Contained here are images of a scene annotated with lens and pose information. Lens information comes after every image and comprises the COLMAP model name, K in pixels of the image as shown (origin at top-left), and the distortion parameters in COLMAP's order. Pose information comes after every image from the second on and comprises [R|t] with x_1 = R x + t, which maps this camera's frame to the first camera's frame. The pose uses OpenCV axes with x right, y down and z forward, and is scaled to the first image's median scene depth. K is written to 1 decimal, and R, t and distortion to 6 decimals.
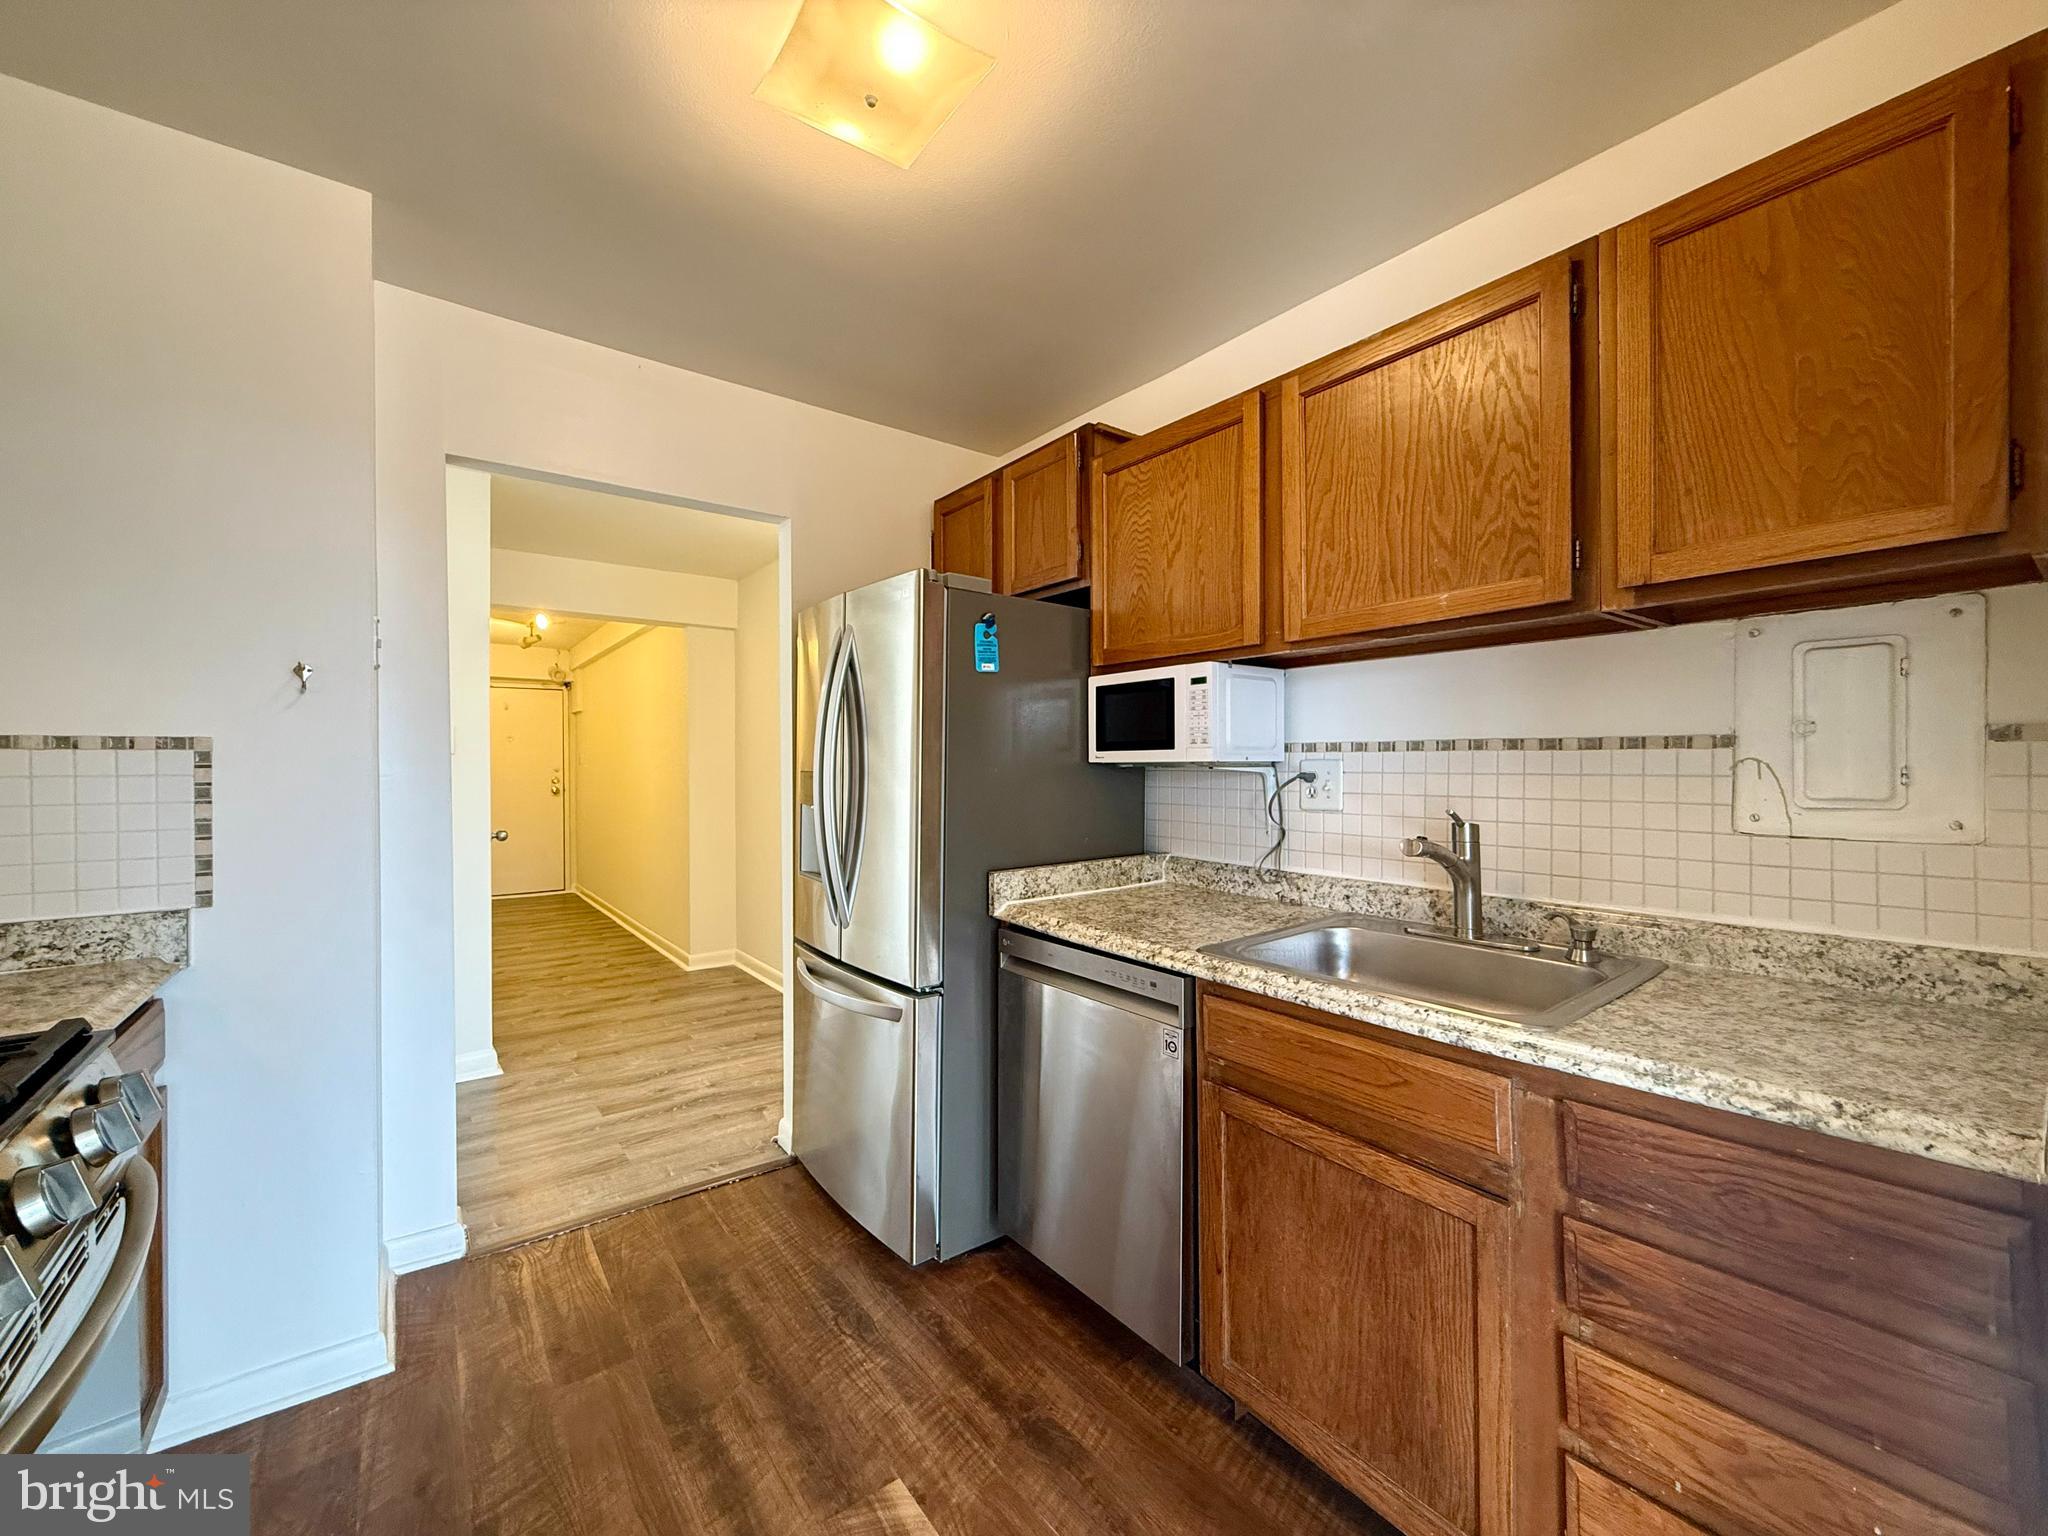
lens RADIAL K [[825.7, 0, 1024.0], [0, 825.7, 768.0], [0, 0, 1]] dist [0.001666, 0.000280]
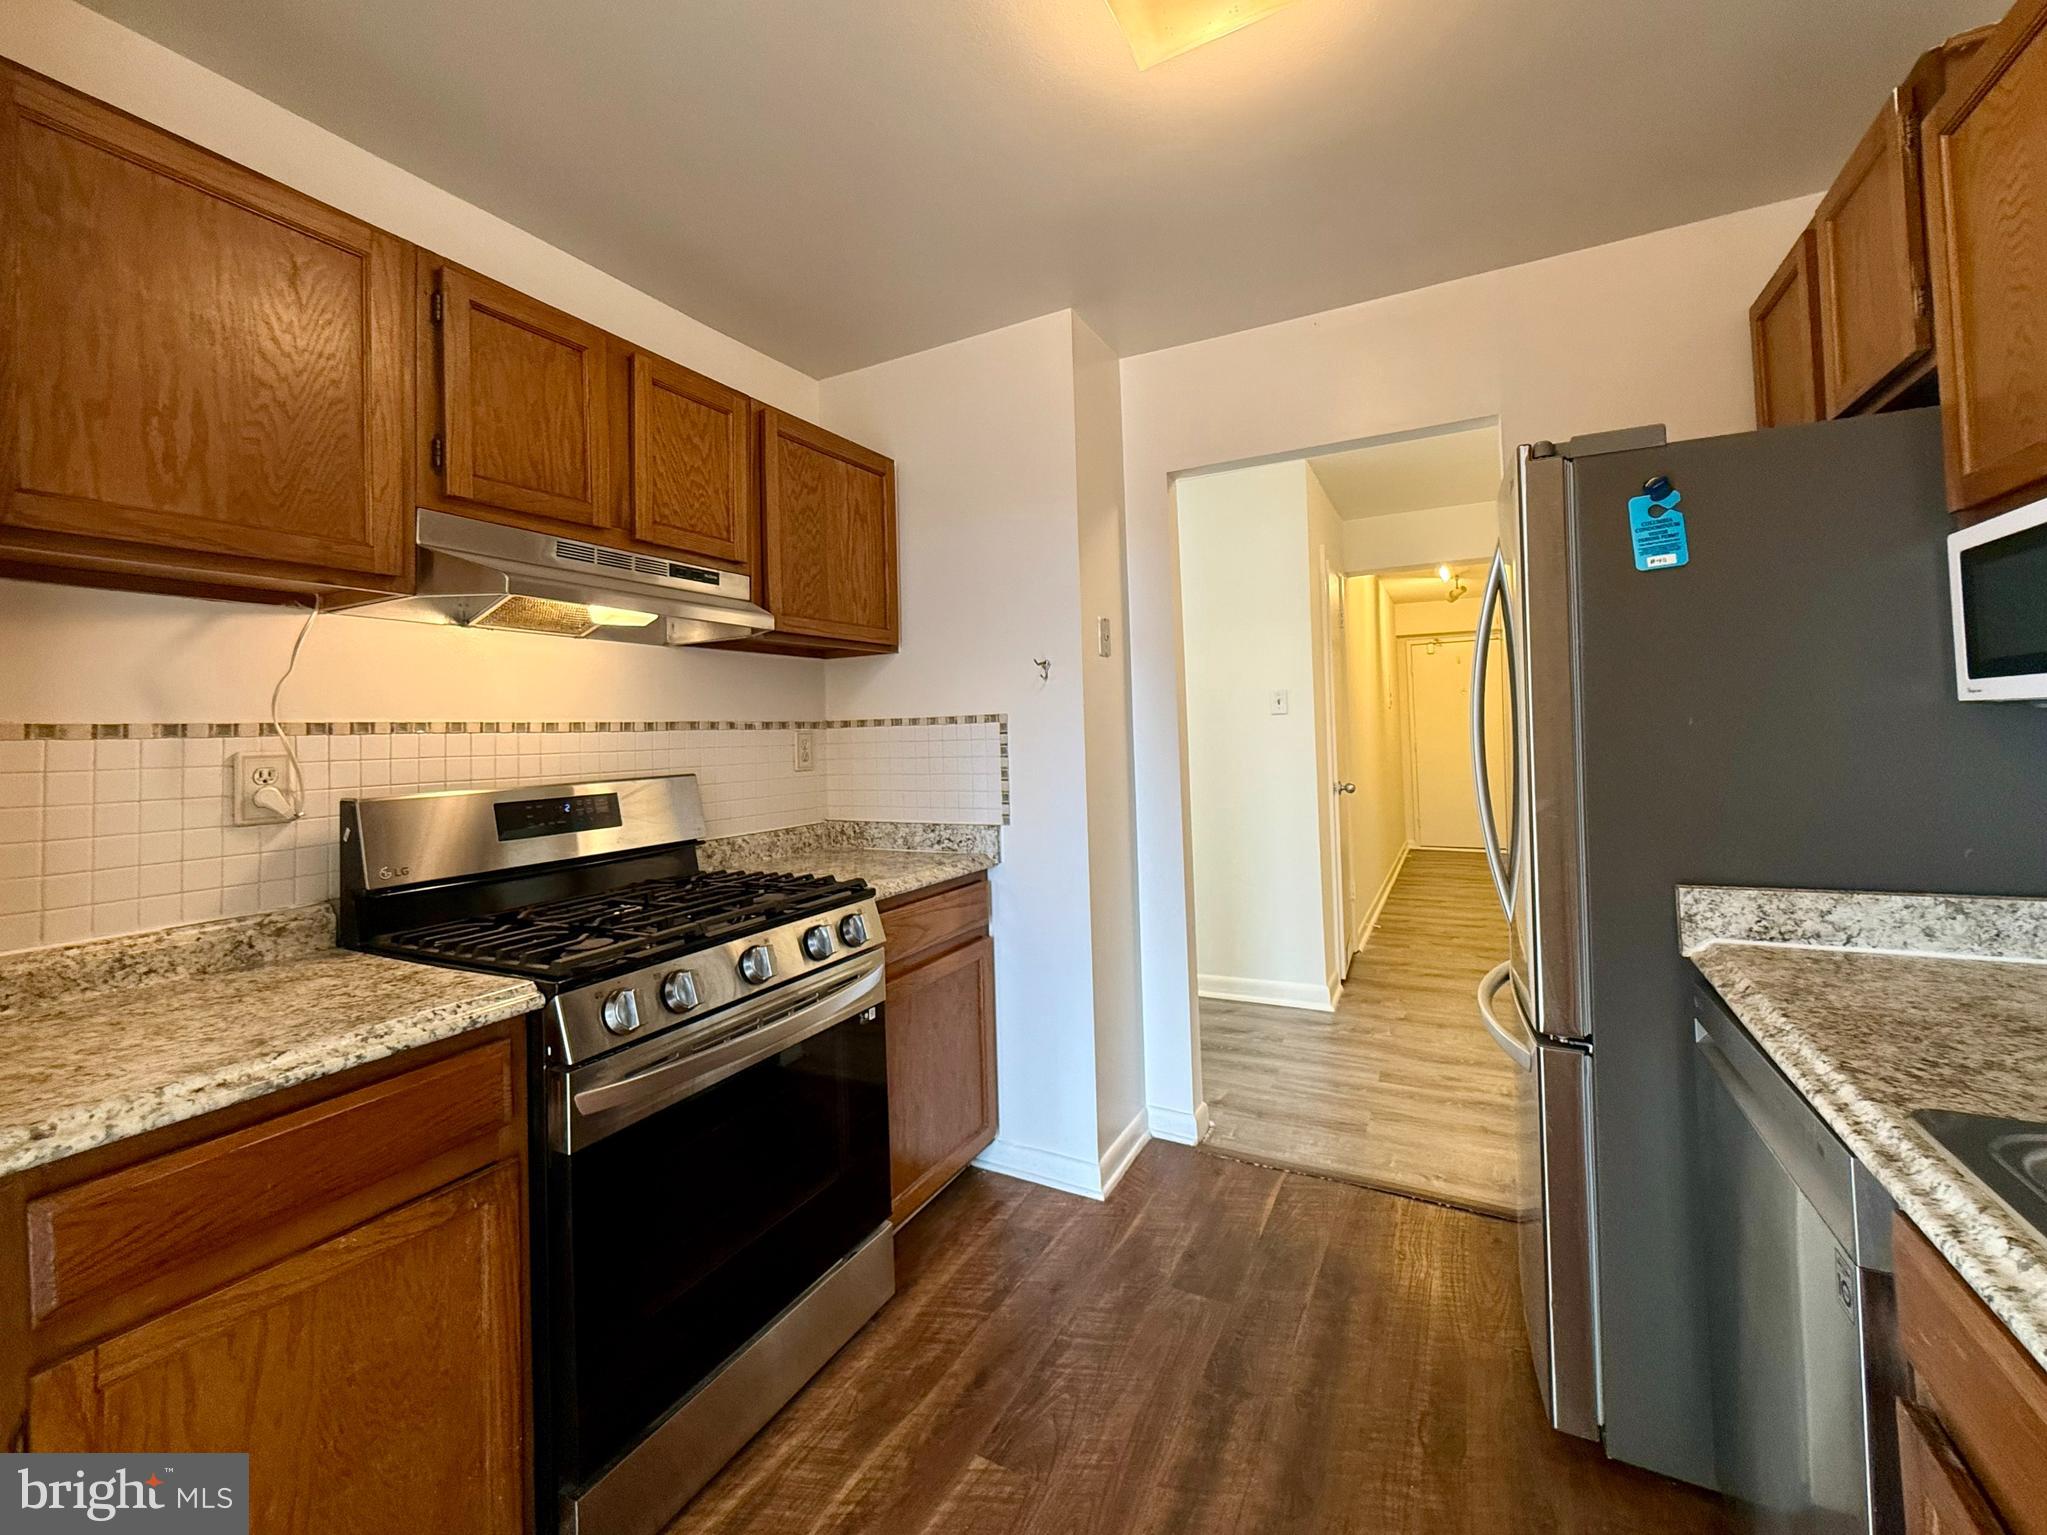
lens RADIAL K [[853.4, 0, 1019.3], [0, 853.4, 707.8], [0, 0, 1]] dist [0.007910, 0.000243]
pose [[0.422621, -0.035796, -0.905599, 0.341998], [0.024229, 0.999309, -0.028193, -0.001913], [0.905983, -0.010027, 0.423196, 0.268677]]
